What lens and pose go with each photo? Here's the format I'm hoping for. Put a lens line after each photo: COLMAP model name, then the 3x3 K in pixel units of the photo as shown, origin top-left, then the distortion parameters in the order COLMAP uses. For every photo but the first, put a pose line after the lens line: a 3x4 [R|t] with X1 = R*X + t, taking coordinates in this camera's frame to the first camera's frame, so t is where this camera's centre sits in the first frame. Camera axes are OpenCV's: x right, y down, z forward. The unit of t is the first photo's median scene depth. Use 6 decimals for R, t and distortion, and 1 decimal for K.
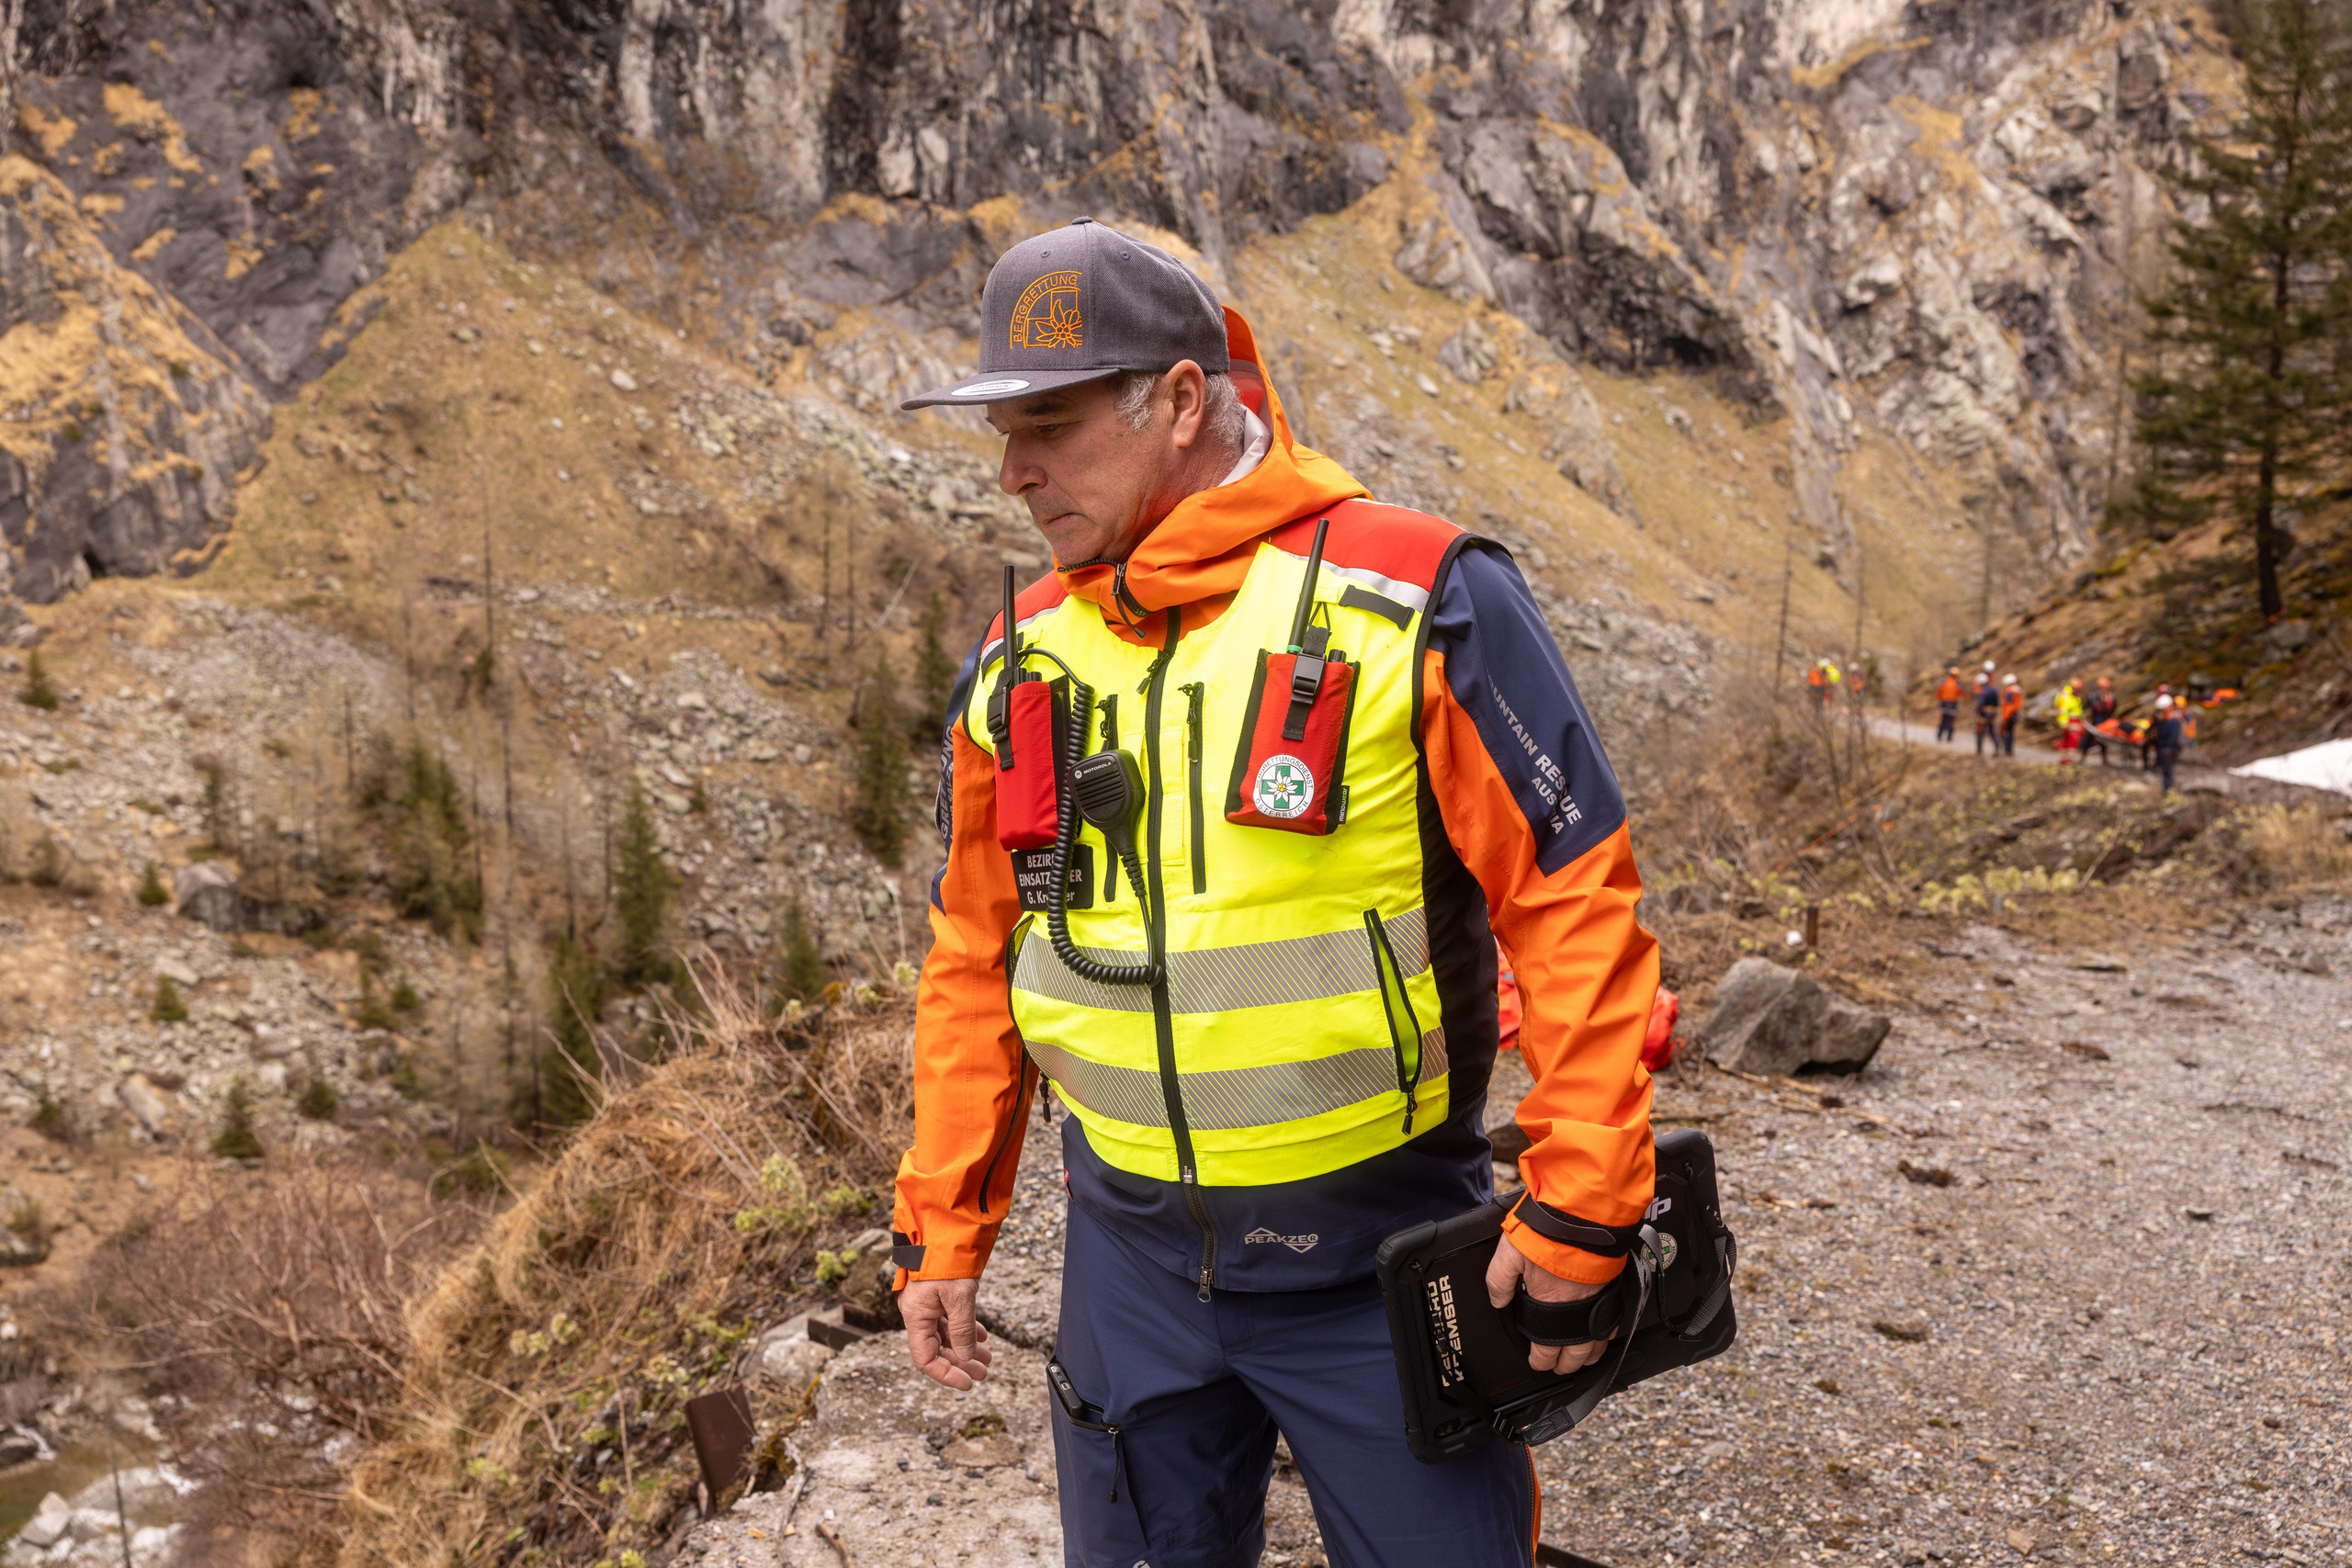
lens RADIAL K [[2412.7, 0, 1176.0], [0, 2412.7, 784.0], [0, 0, 1]] dist [0.000977, 0.028156]
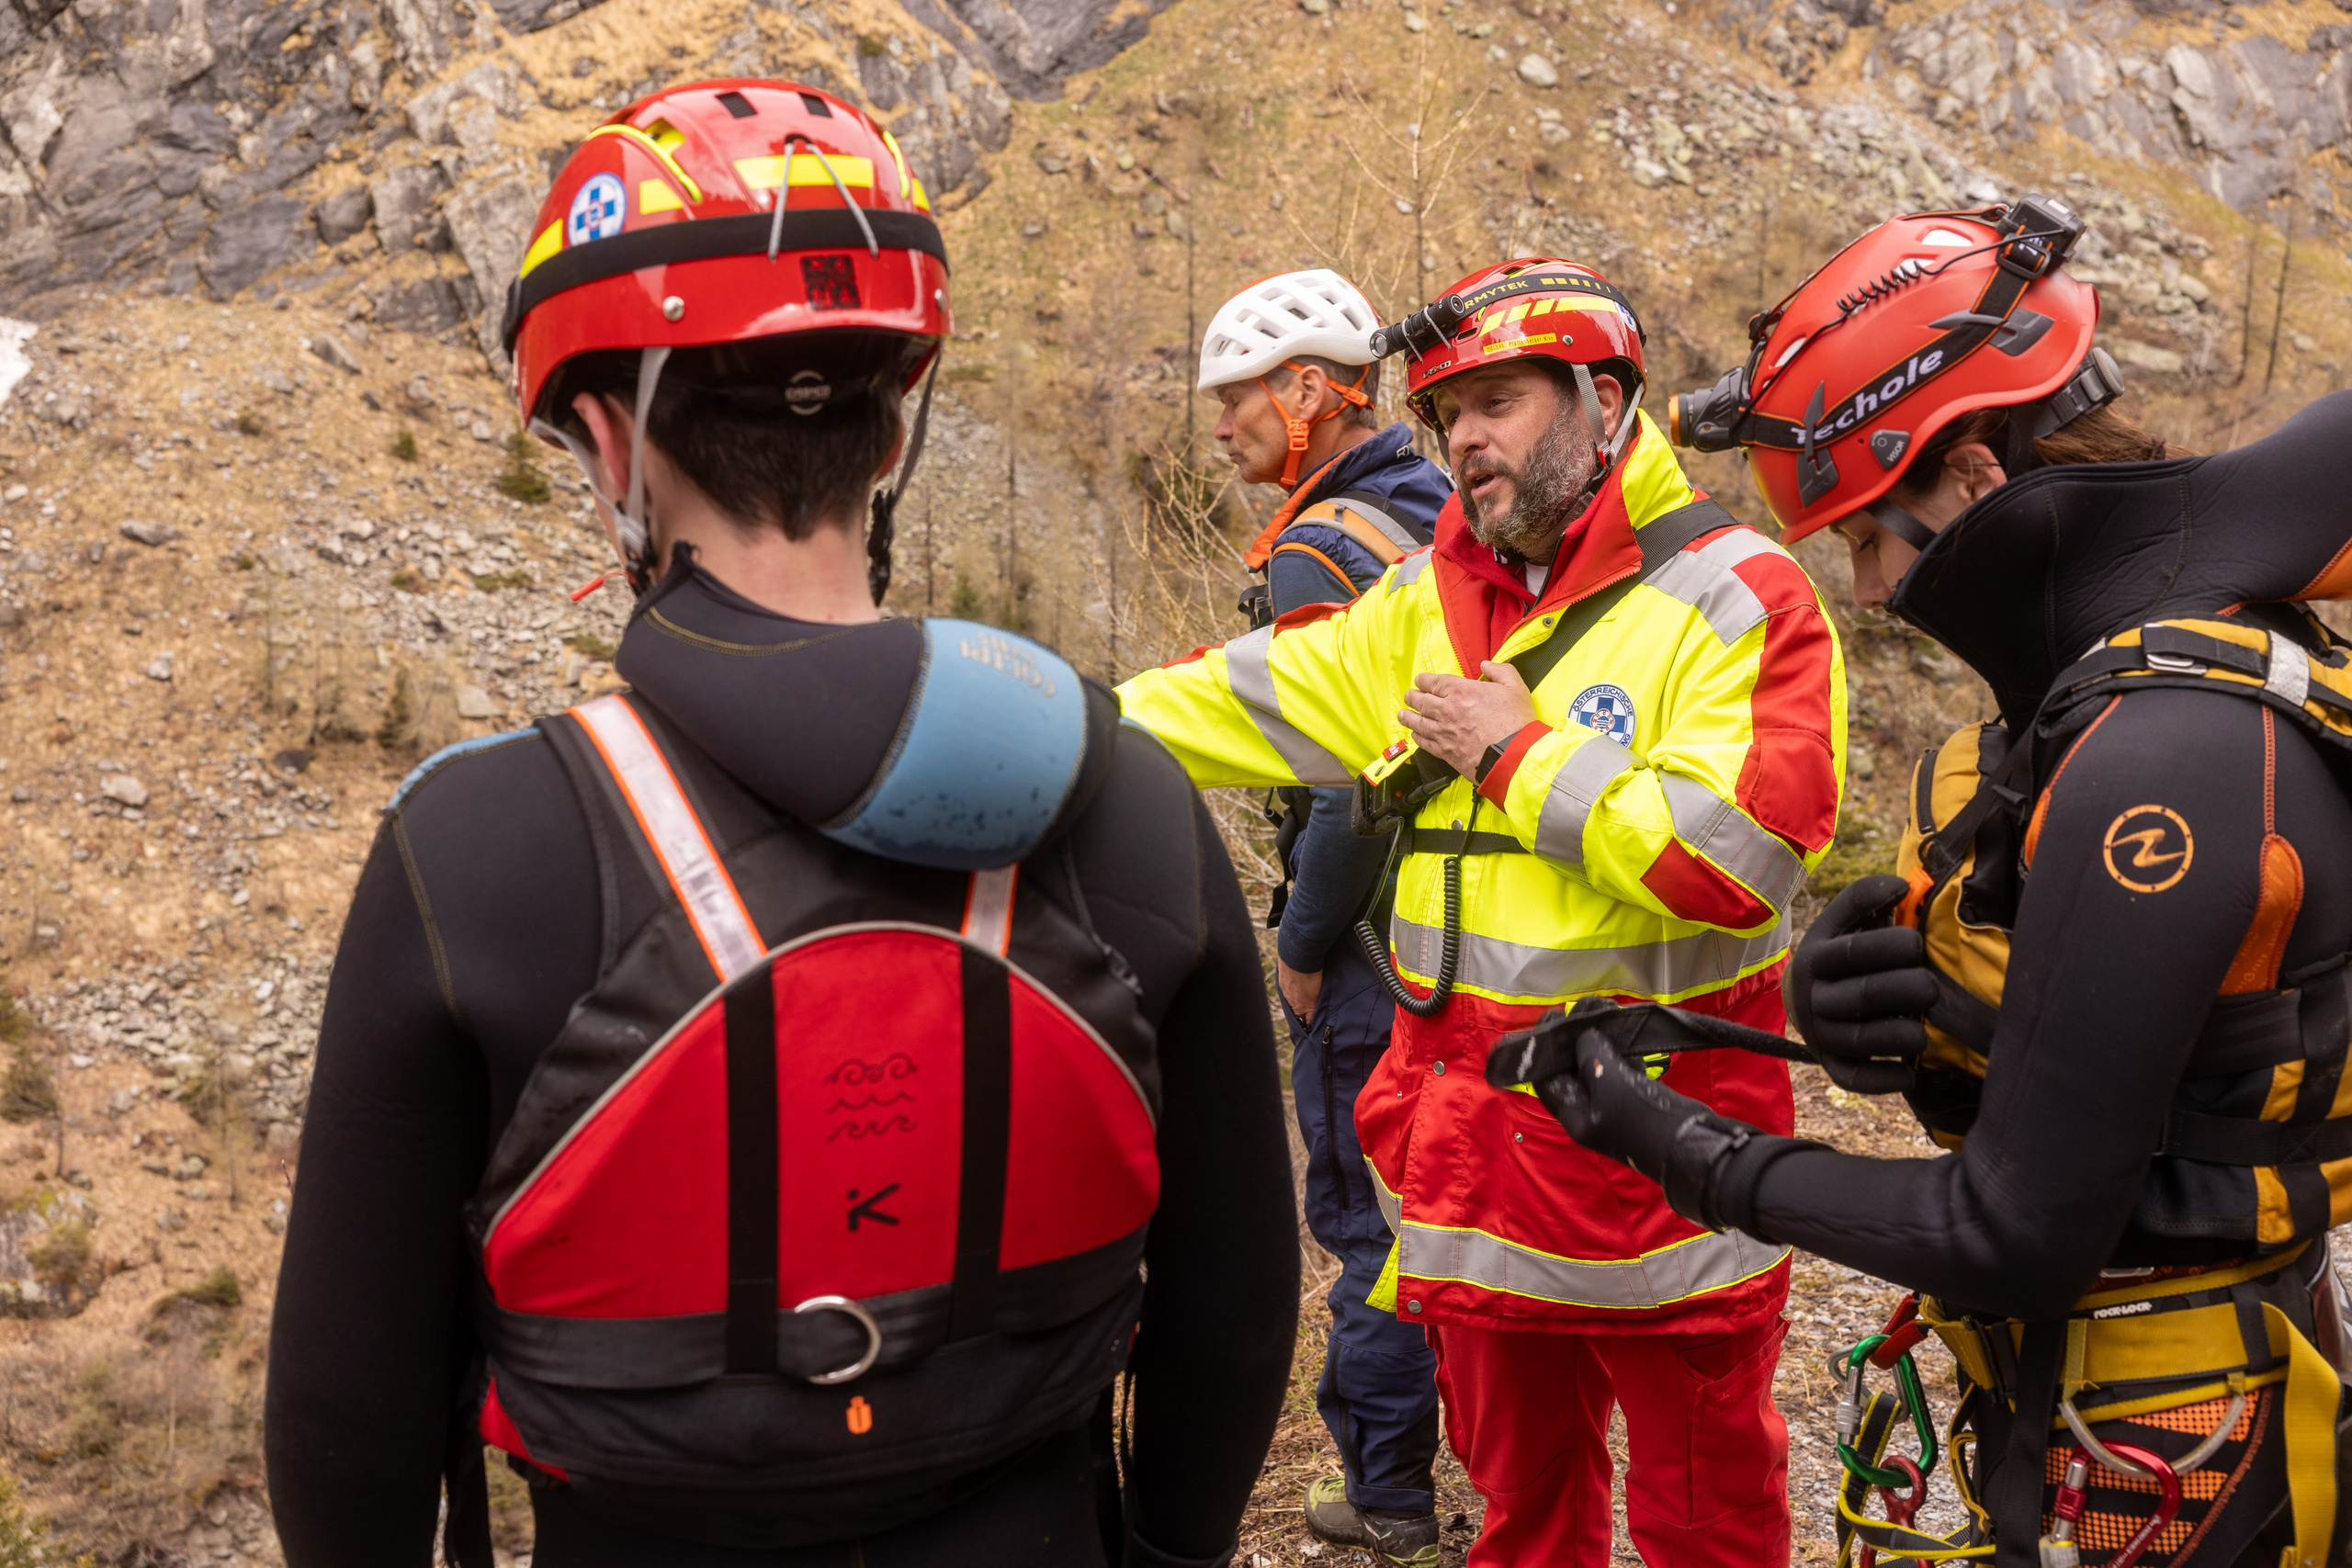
lens RADIAL K [[3007.2, 0, 1162.5], [0, 3007.2, 769.3], [0, 0, 1]] dist [0.025007, 0.000165]
pose [[0.882765, 0.092115, -0.460695, 0.064872], [-0.078003, 0.995717, 0.049627, -0.006115], [0.463293, -0.007874, 0.886170, 0.167838]]
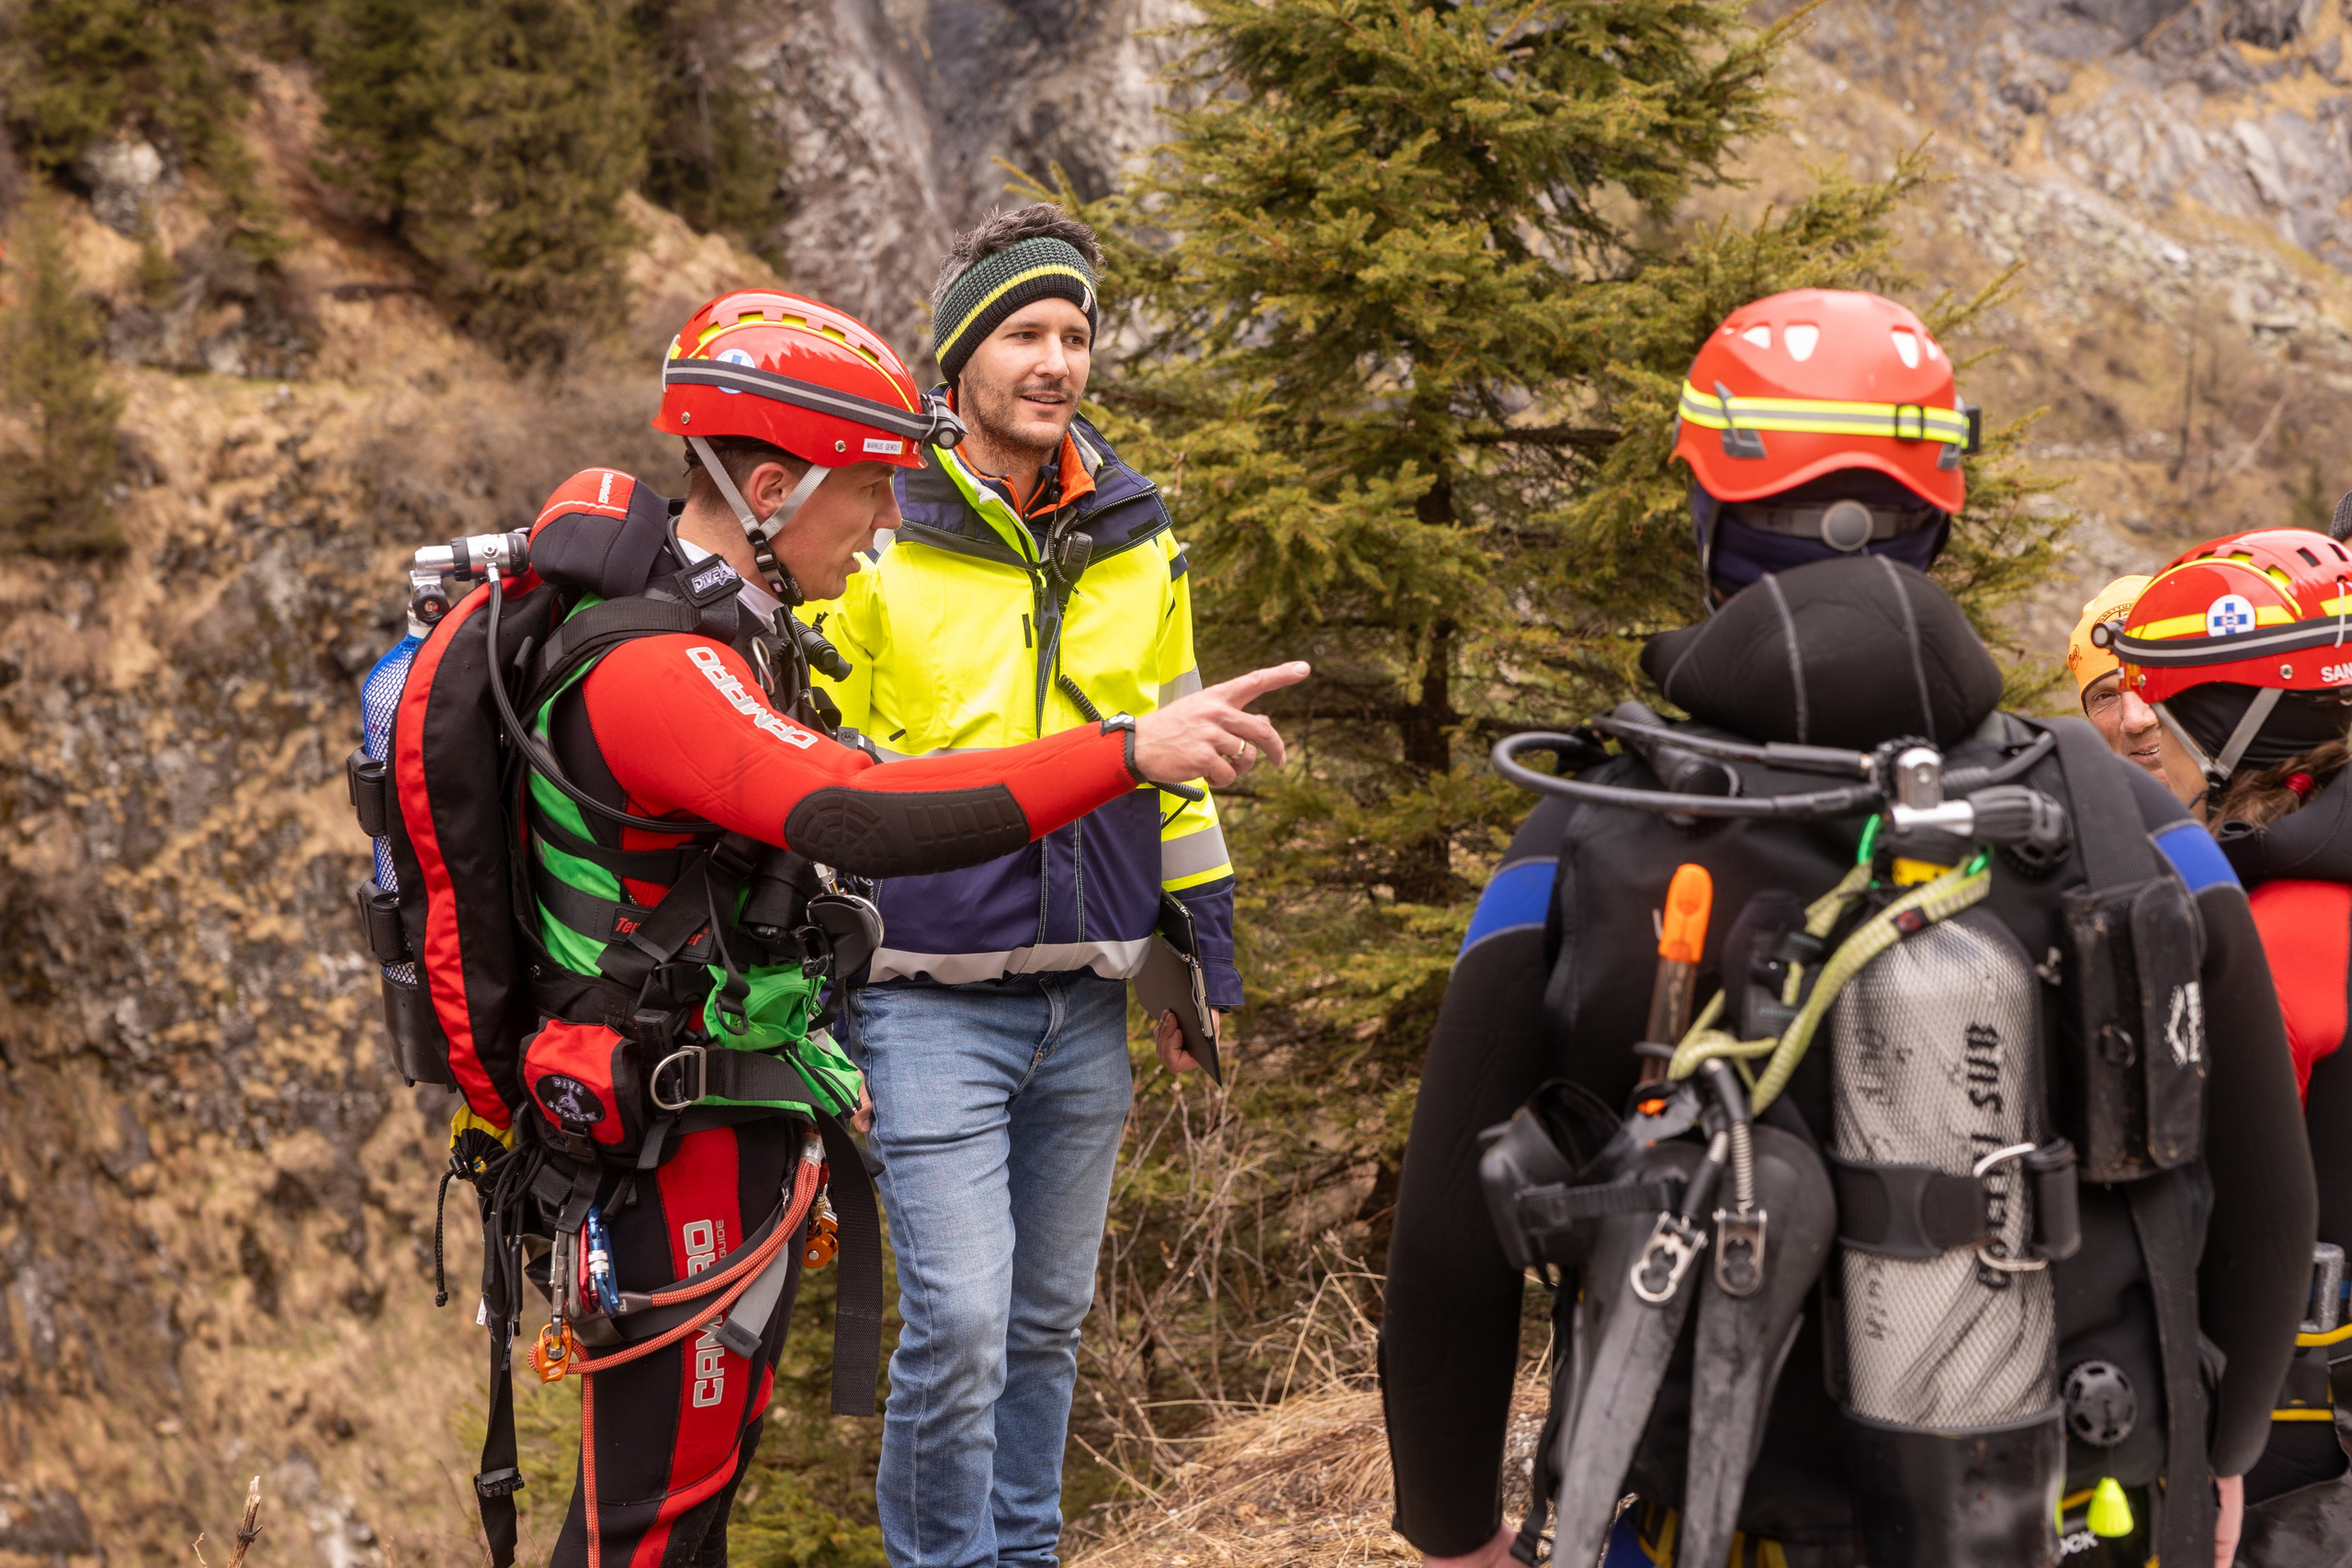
lens RADIAL K [[4561.7, 0, 1169.2], [0, 4561.7, 793.3], [0, 0, 1]] dist [0.049894, -0.061325]
pose [[0.988926, 0.019338, -0.147143, -0.191246], [-0.016290, 0.999628, 0.021895, 0.017514], [0.147512, -0.019255, 0.988873, -0.524223]]
